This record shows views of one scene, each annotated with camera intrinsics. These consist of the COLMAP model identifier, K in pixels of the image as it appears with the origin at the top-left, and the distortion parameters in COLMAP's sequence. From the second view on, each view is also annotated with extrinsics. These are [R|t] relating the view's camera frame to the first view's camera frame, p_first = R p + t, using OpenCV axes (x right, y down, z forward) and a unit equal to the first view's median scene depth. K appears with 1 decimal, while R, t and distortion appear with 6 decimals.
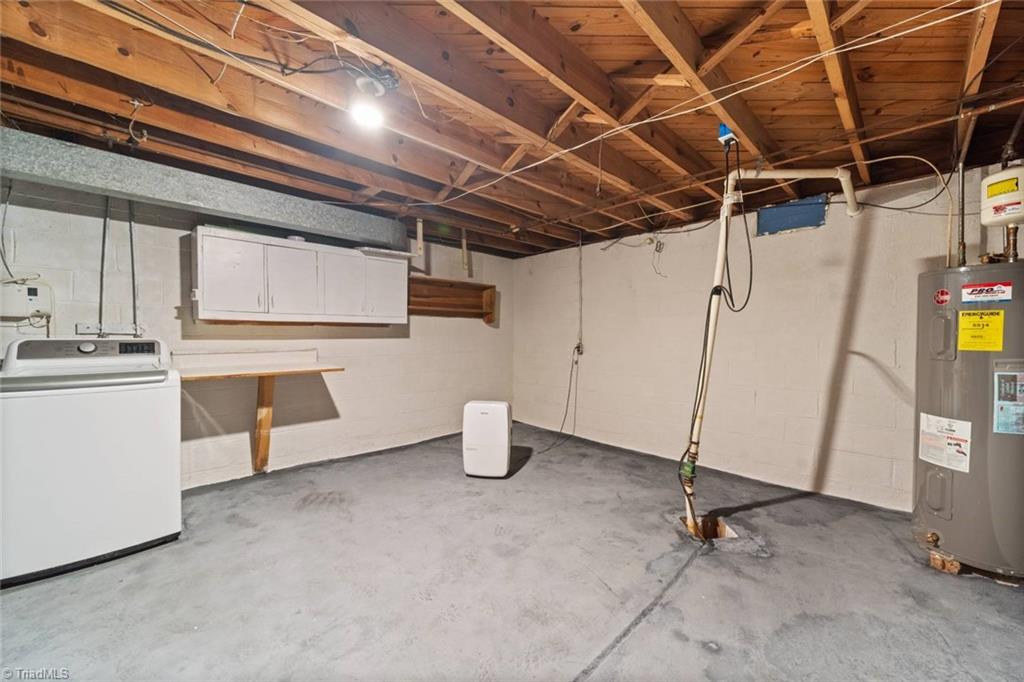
lens RADIAL K [[392.4, 0, 522.1], [0, 392.4, 342.5], [0, 0, 1]] dist [0.002531, 0.000374]
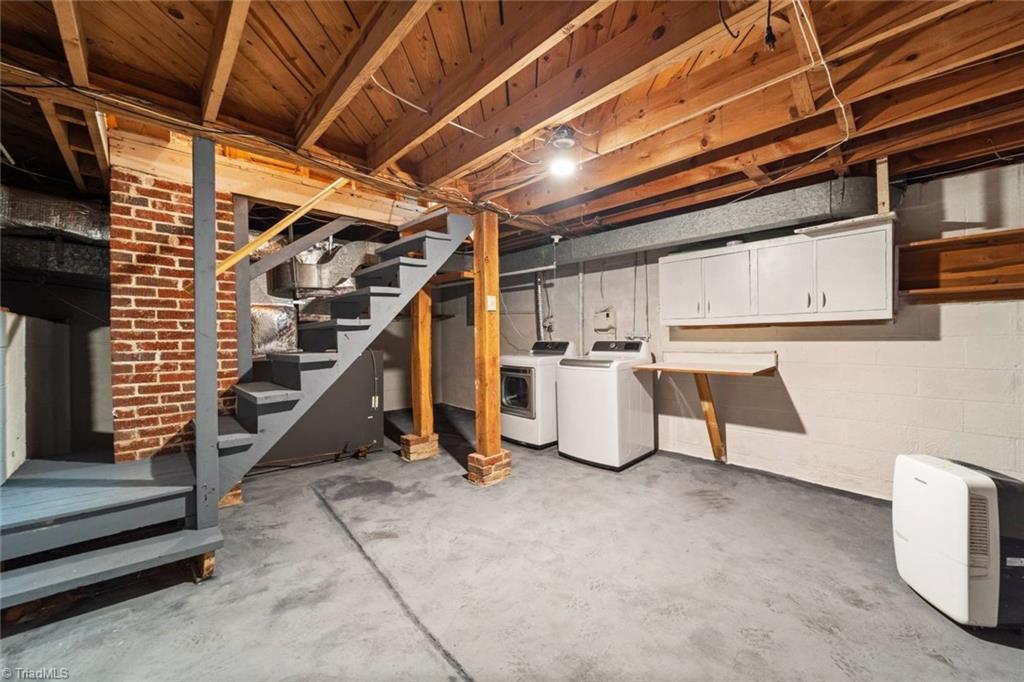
lens RADIAL K [[392.4, 0, 522.1], [0, 392.4, 340.2], [0, 0, 1]] dist [0.002531, 0.000374]
pose [[-0.031090, 0.000108, -0.999517, 0.500859], [-0.011458, 0.999934, 0.000465, -0.005324], [0.999451, 0.011467, -0.031087, 0.510769]]
